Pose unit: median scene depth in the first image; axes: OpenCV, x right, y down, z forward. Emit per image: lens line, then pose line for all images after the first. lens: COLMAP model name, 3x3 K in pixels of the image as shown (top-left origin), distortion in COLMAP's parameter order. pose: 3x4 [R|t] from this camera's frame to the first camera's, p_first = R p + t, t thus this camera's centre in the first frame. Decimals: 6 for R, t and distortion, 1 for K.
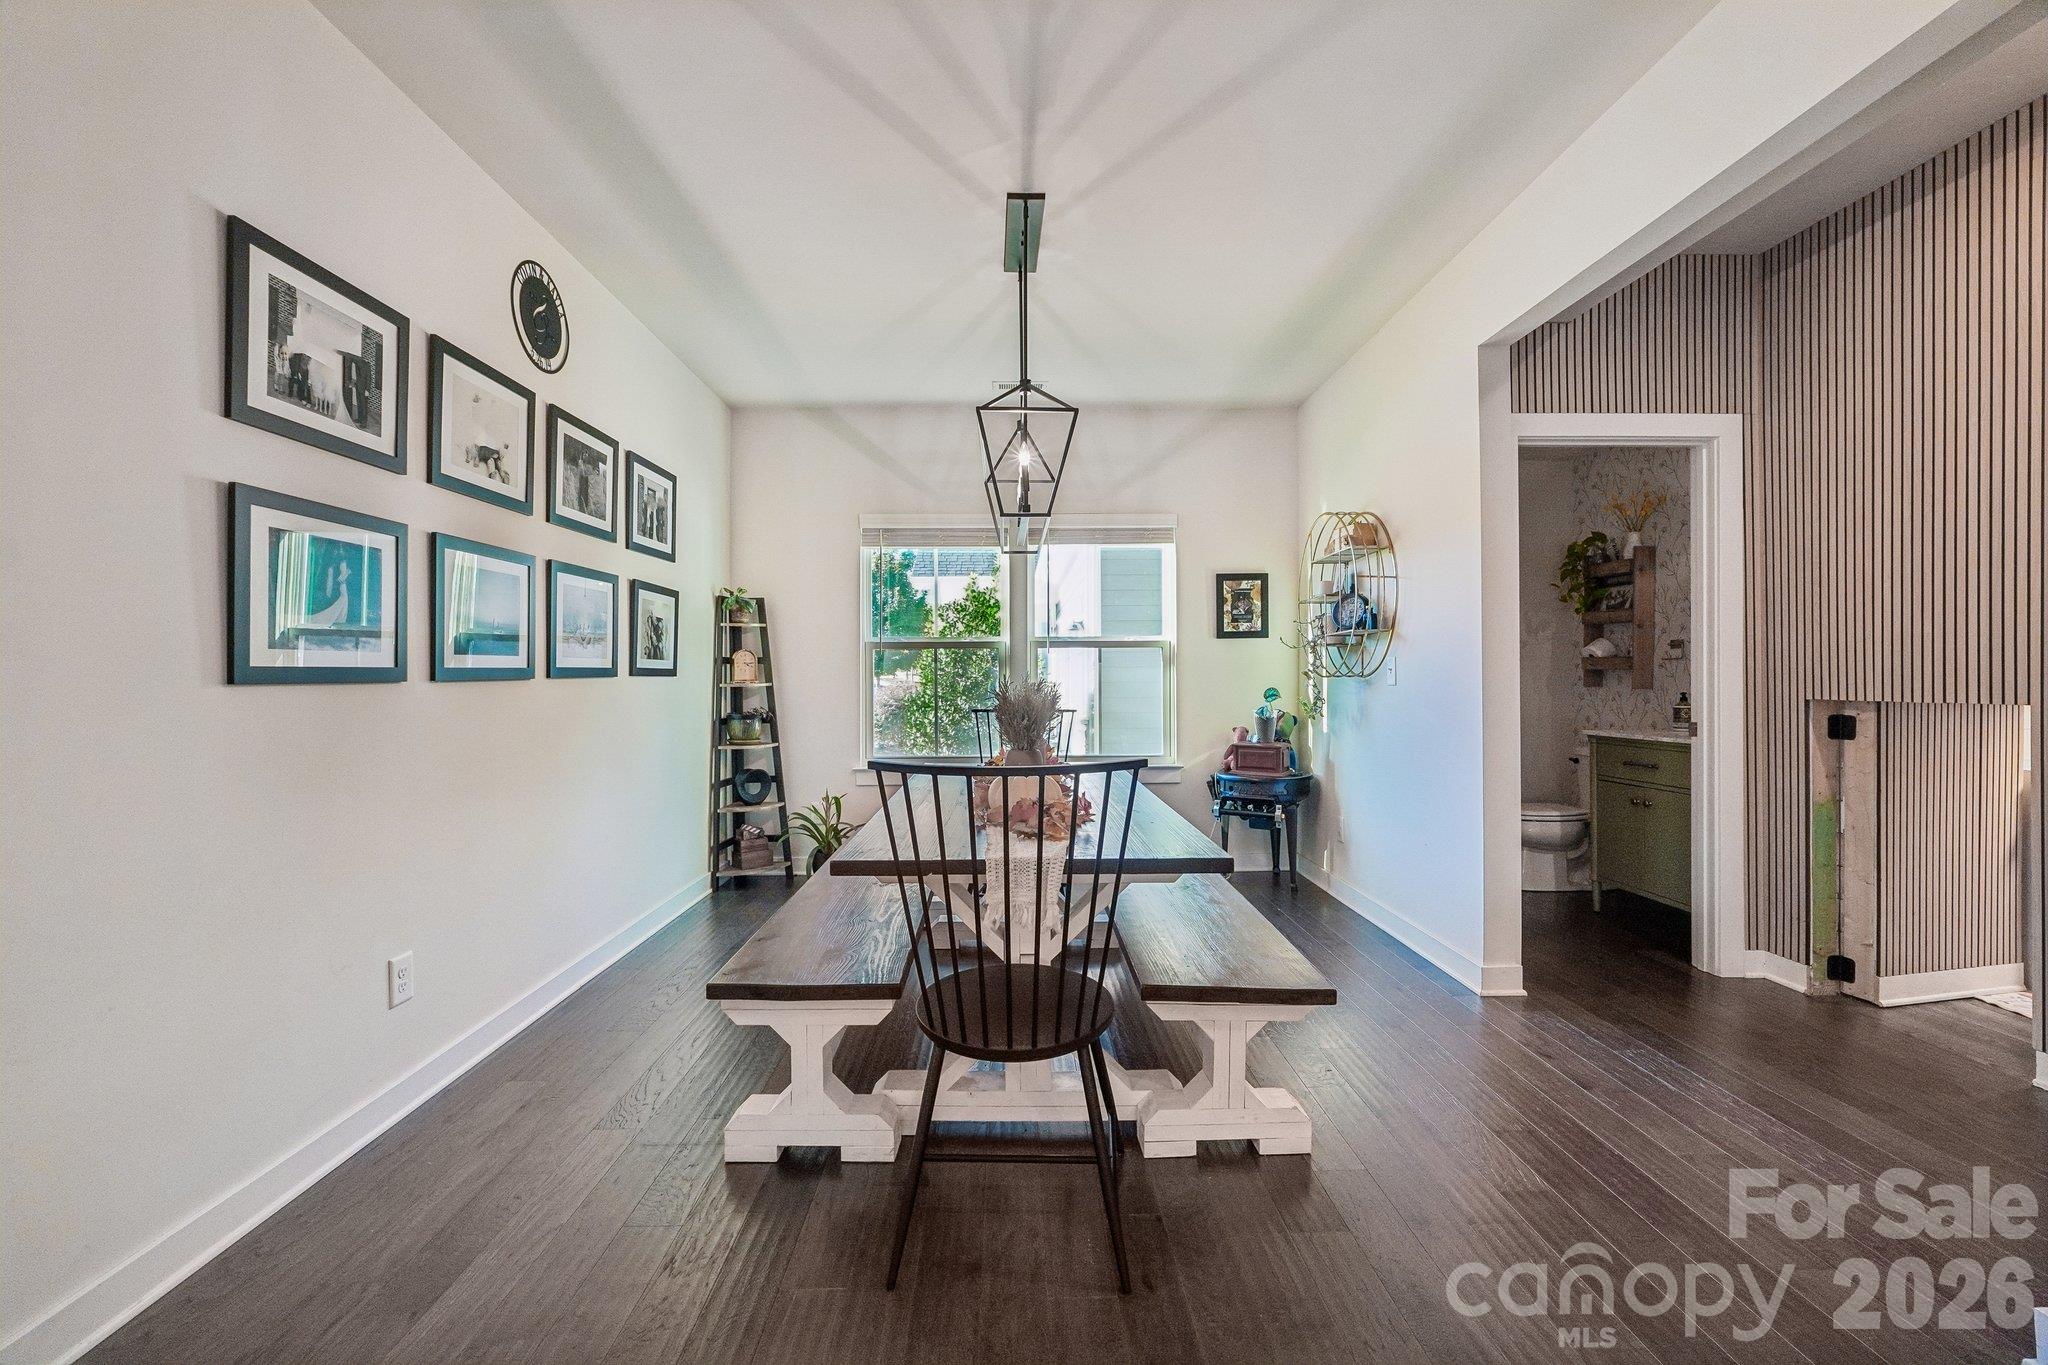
lens RADIAL K [[850.3, 0, 1024.0], [0, 850.3, 682.5], [0, 0, 1]] dist [-0.000788, -0.000061]
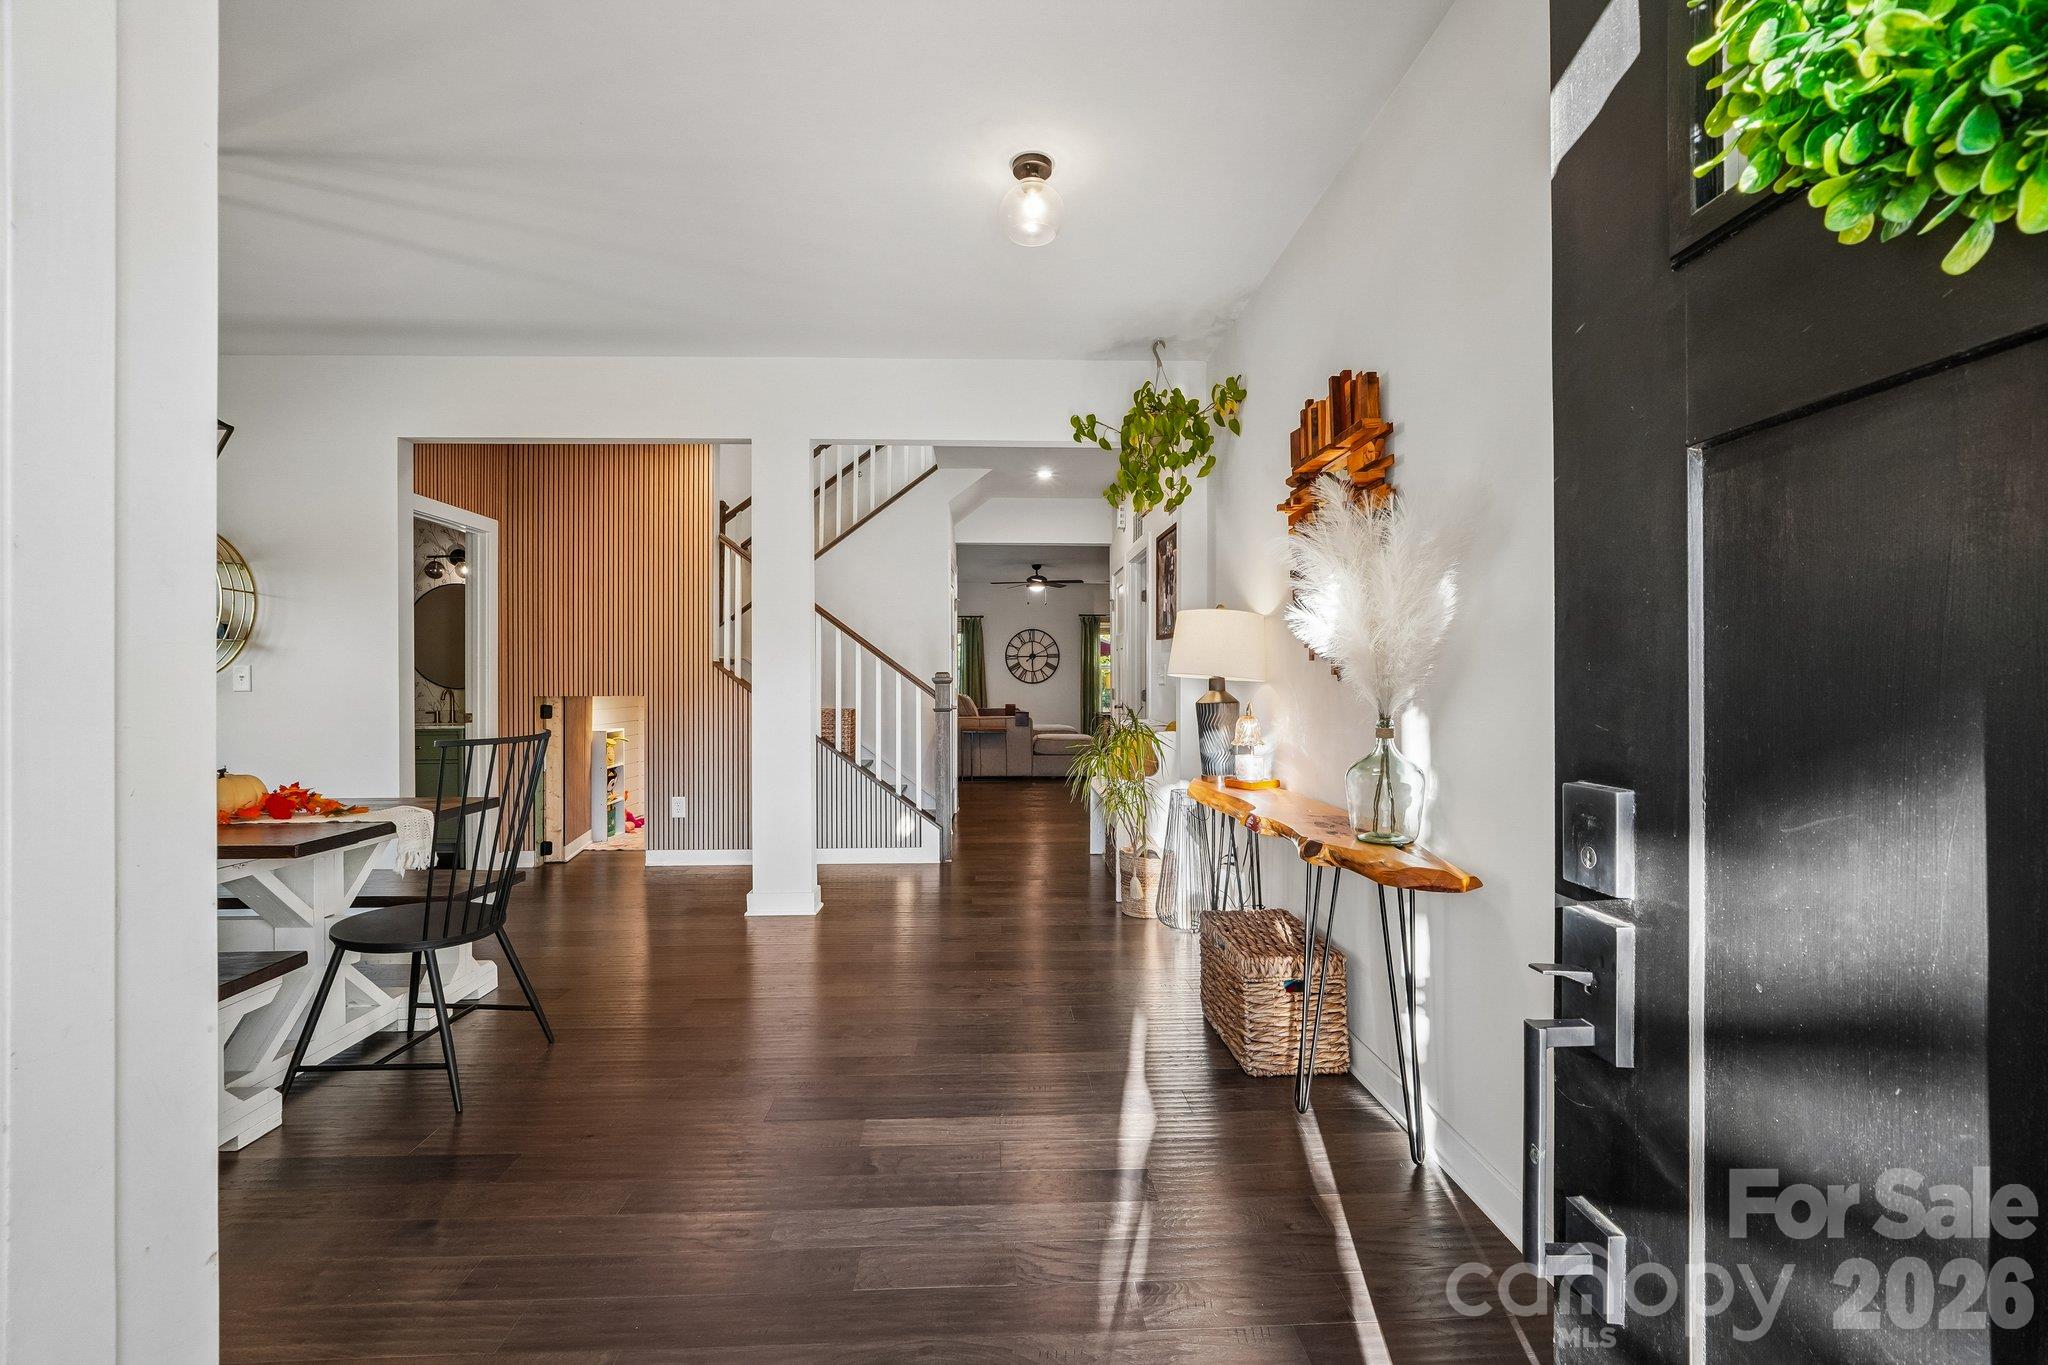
lens RADIAL K [[850.3, 0, 1024.0], [0, 850.3, 682.5], [0, 0, 1]] dist [-0.000788, -0.000061]
pose [[-0.020637, 0.000831, 0.999787, -0.832386], [0.008693, 0.999962, -0.000652, 0.001340], [-0.999749, 0.008678, -0.020643, 0.038130]]
